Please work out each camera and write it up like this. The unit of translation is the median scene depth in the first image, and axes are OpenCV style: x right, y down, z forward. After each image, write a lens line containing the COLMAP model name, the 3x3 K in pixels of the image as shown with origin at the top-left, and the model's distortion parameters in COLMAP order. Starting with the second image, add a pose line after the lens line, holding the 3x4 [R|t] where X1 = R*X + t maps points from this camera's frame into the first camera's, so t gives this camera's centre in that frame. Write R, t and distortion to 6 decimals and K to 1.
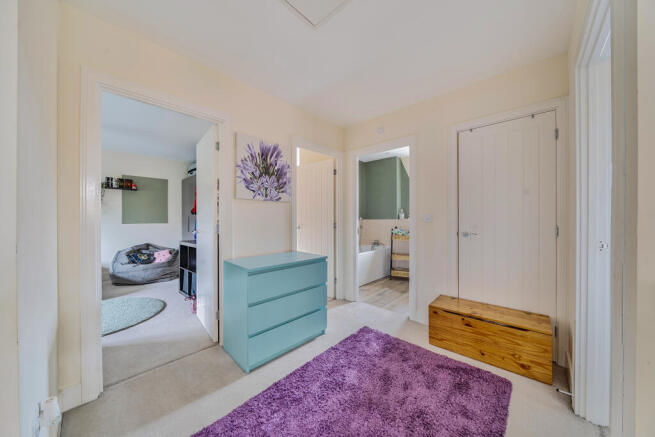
lens RADIAL K [[224.7, 0, 327.5], [0, 224.7, 218.5], [0, 0, 1]] dist [0.000464, 0.000104]
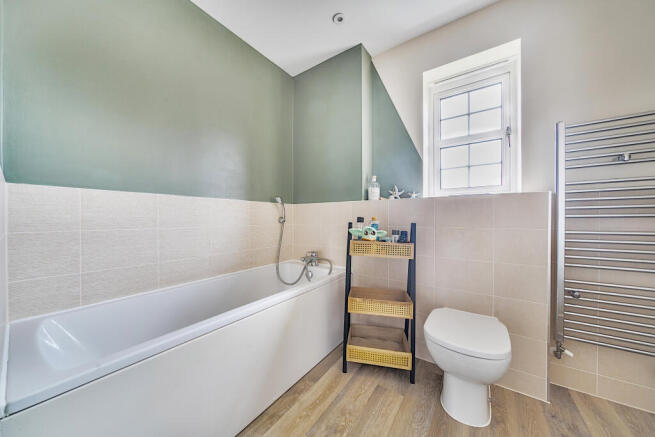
lens RADIAL K [[224.7, 0, 327.5], [0, 224.7, 218.5], [0, 0, 1]] dist [0.000464, 0.000104]
pose [[0.990069, 0.001034, 0.140579, 0.511880], [-0.002020, 0.999974, 0.006870, 0.092891], [-0.140568, -0.007085, 0.990046, 1.641538]]
